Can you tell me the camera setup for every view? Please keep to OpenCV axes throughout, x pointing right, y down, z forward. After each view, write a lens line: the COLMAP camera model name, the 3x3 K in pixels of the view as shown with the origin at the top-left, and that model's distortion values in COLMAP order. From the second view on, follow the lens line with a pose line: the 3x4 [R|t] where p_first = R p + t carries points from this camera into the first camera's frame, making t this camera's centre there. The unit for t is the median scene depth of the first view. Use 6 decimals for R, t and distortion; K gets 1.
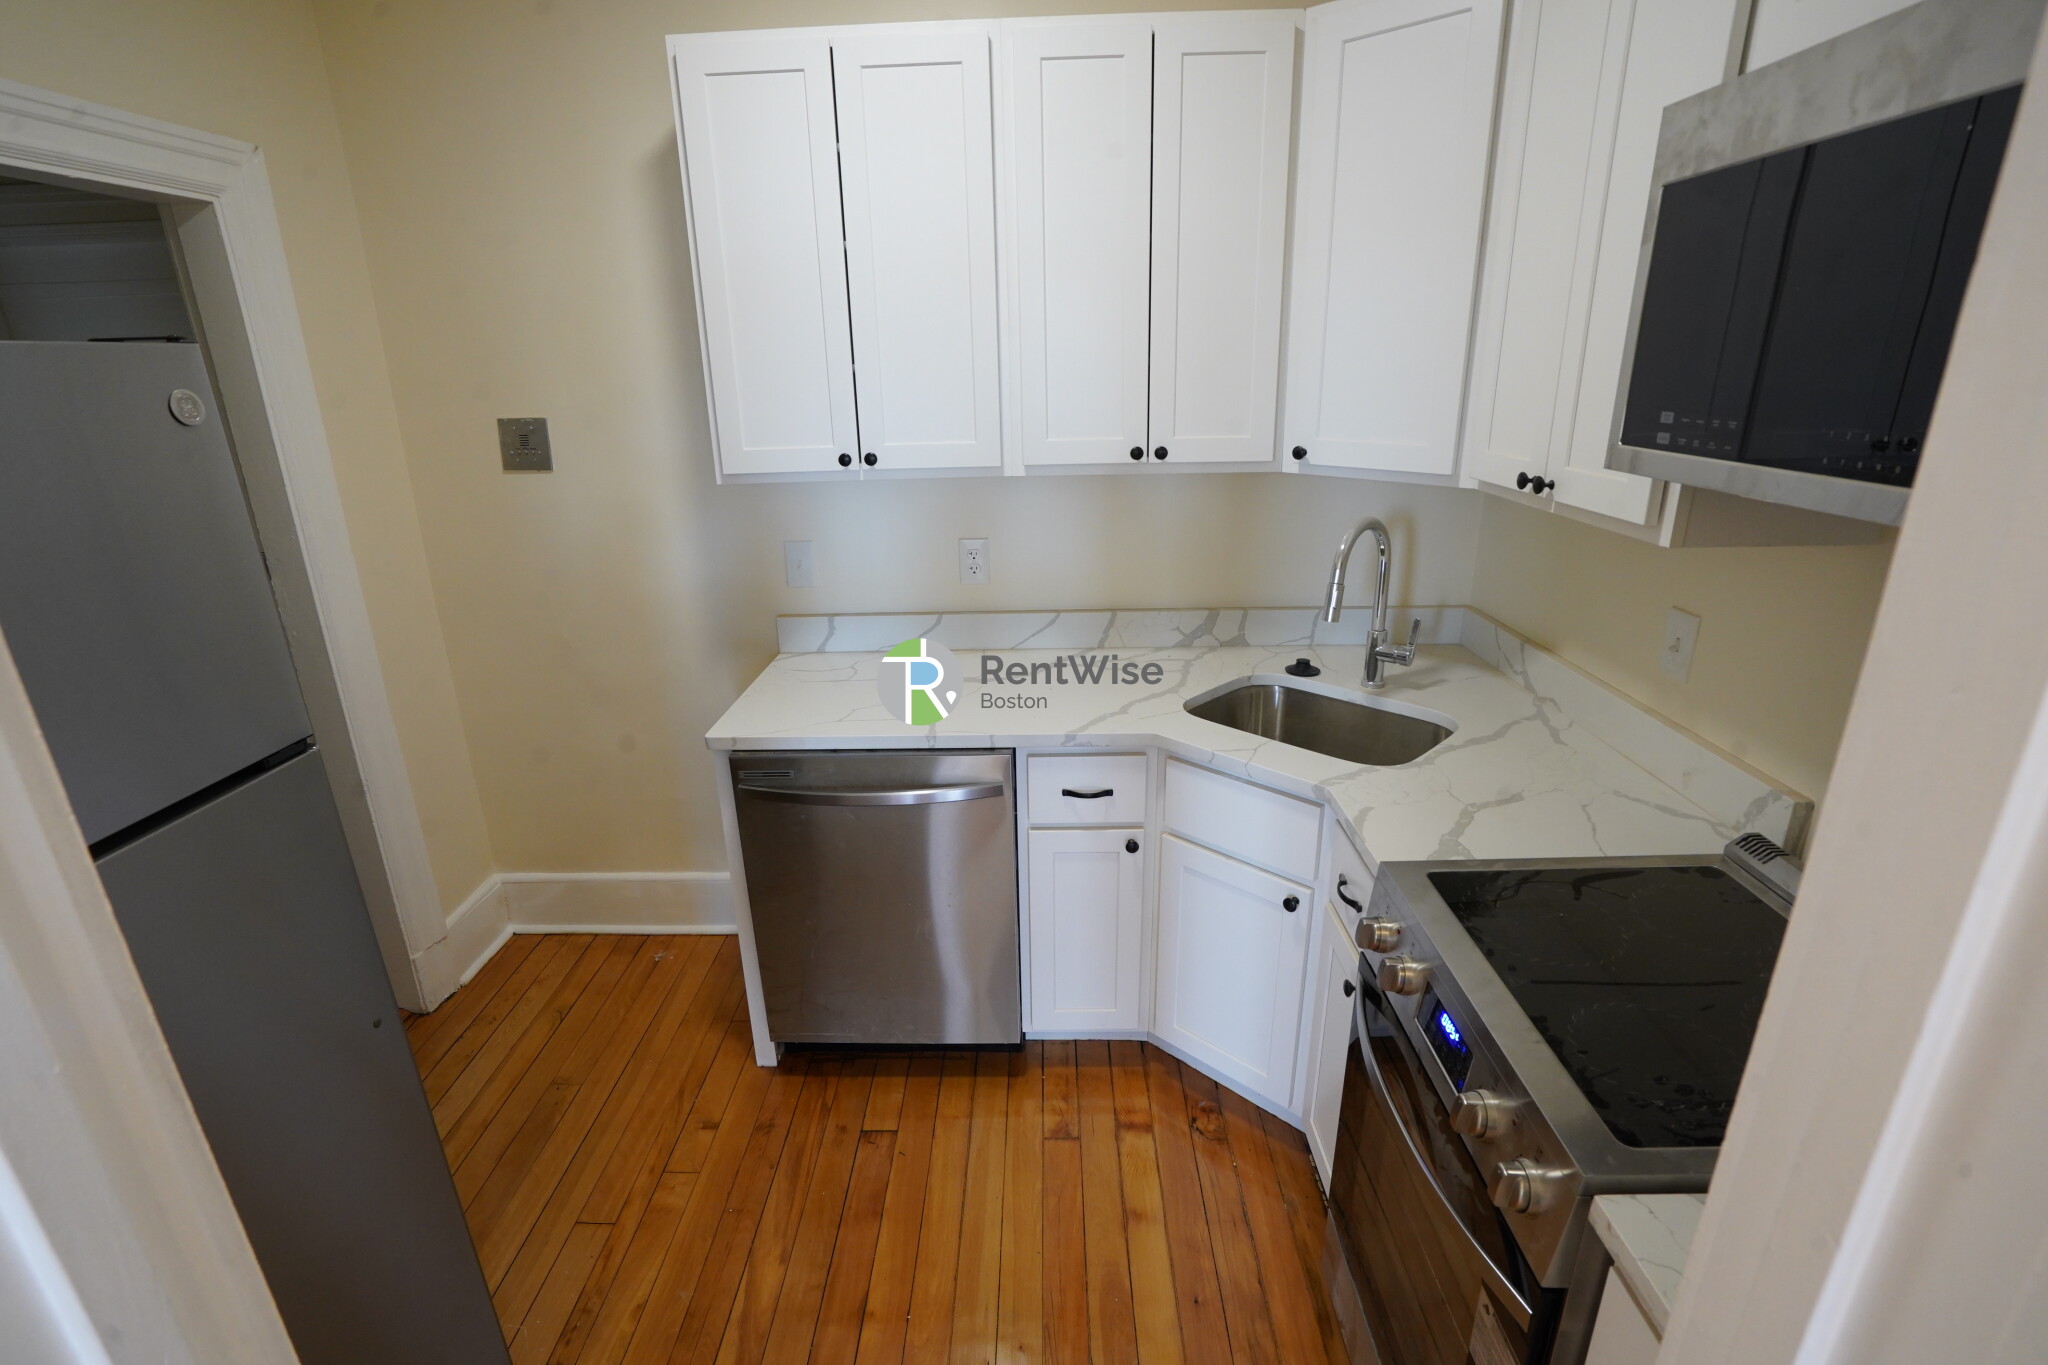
lens RADIAL K [[950.9, 0, 1029.3], [0, 950.9, 688.2], [0, 0, 1]] dist [-0.042799, 0.011628]
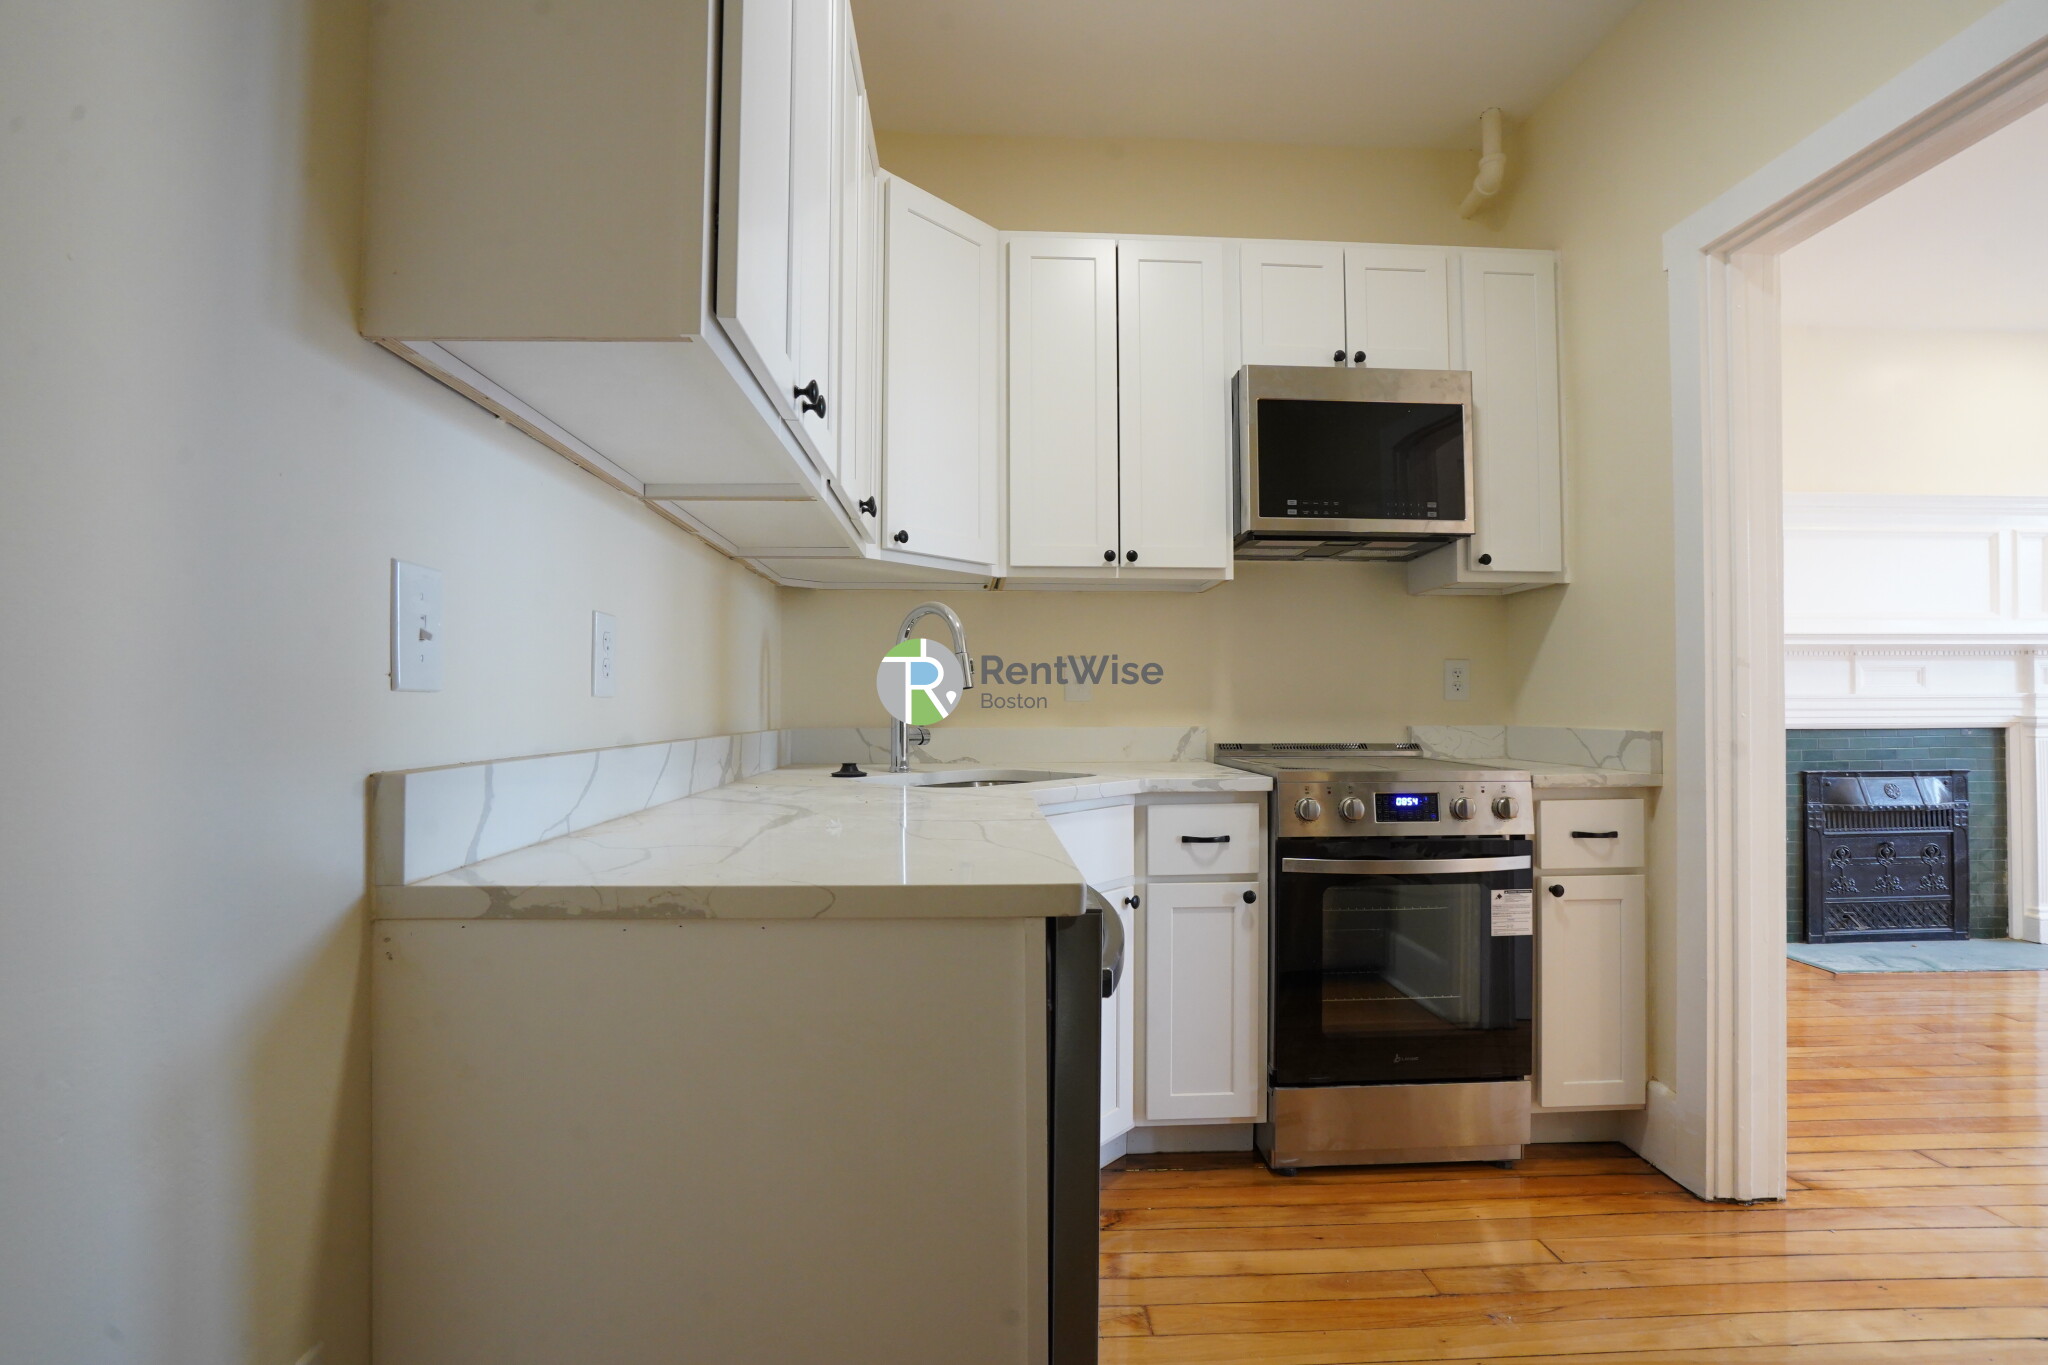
lens RADIAL K [[950.9, 0, 1011.6], [0, 950.9, 692.0], [0, 0, 1]] dist [-0.042799, 0.011628]
pose [[-0.057058, 0.033859, 0.997797, -0.746713], [0.329719, 0.943987, -0.013179, -0.034539], [-0.942353, 0.328240, -0.065026, 0.996466]]
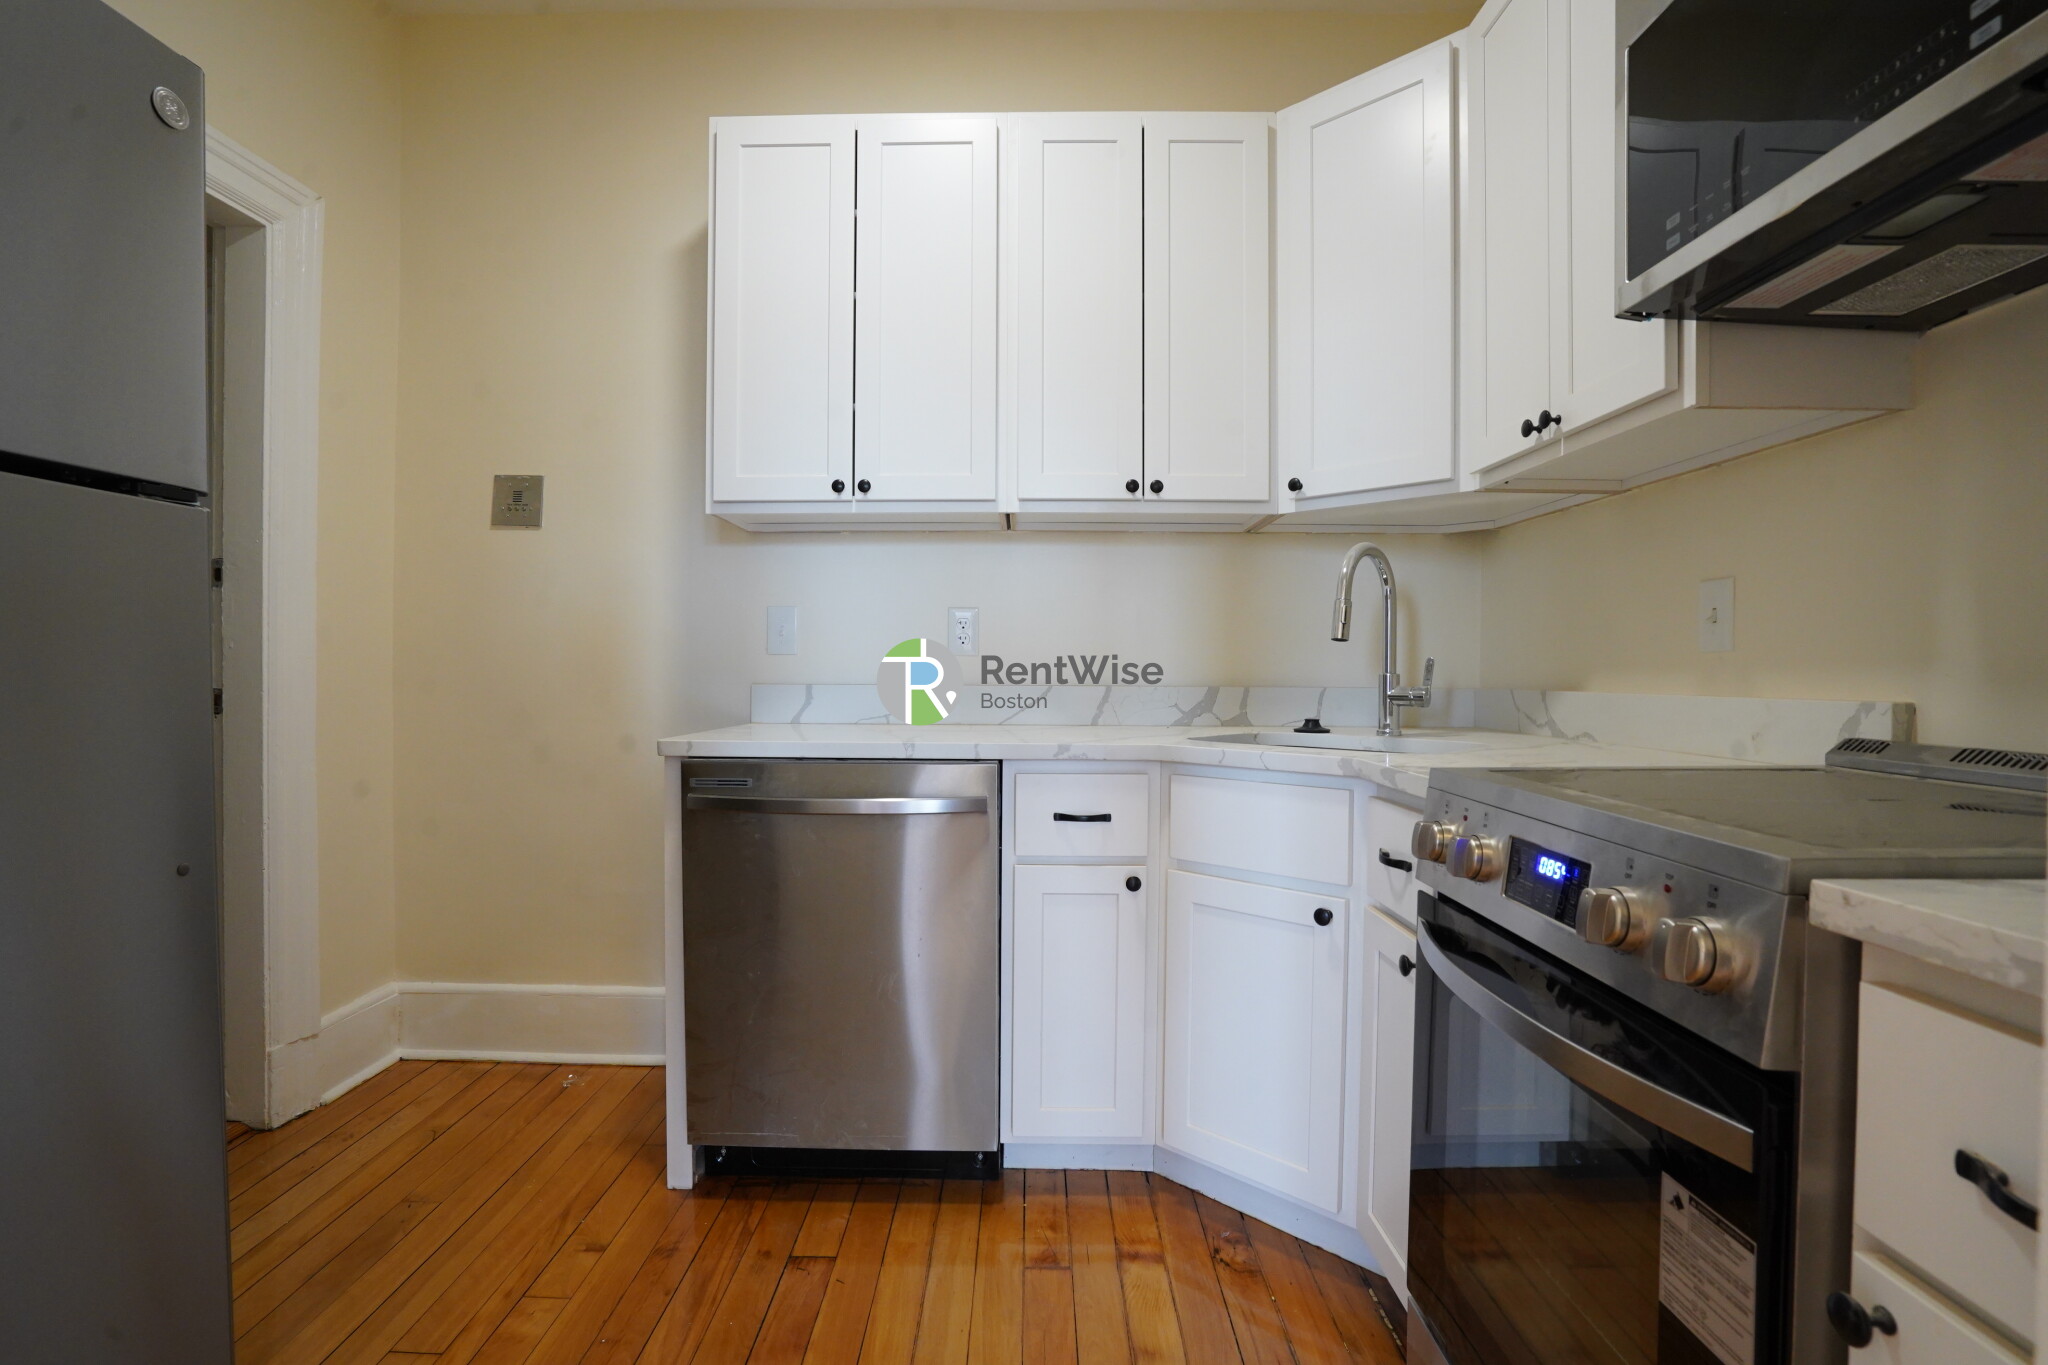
lens RADIAL K [[950.9, 0, 1029.9], [0, 950.9, 685.7], [0, 0, 1]] dist [-0.042799, 0.011628]
pose [[0.999639, 0.023908, 0.012264, -0.001380], [-0.018875, 0.949646, -0.312757, 0.266236], [-0.019124, 0.312412, 0.949754, 0.120787]]
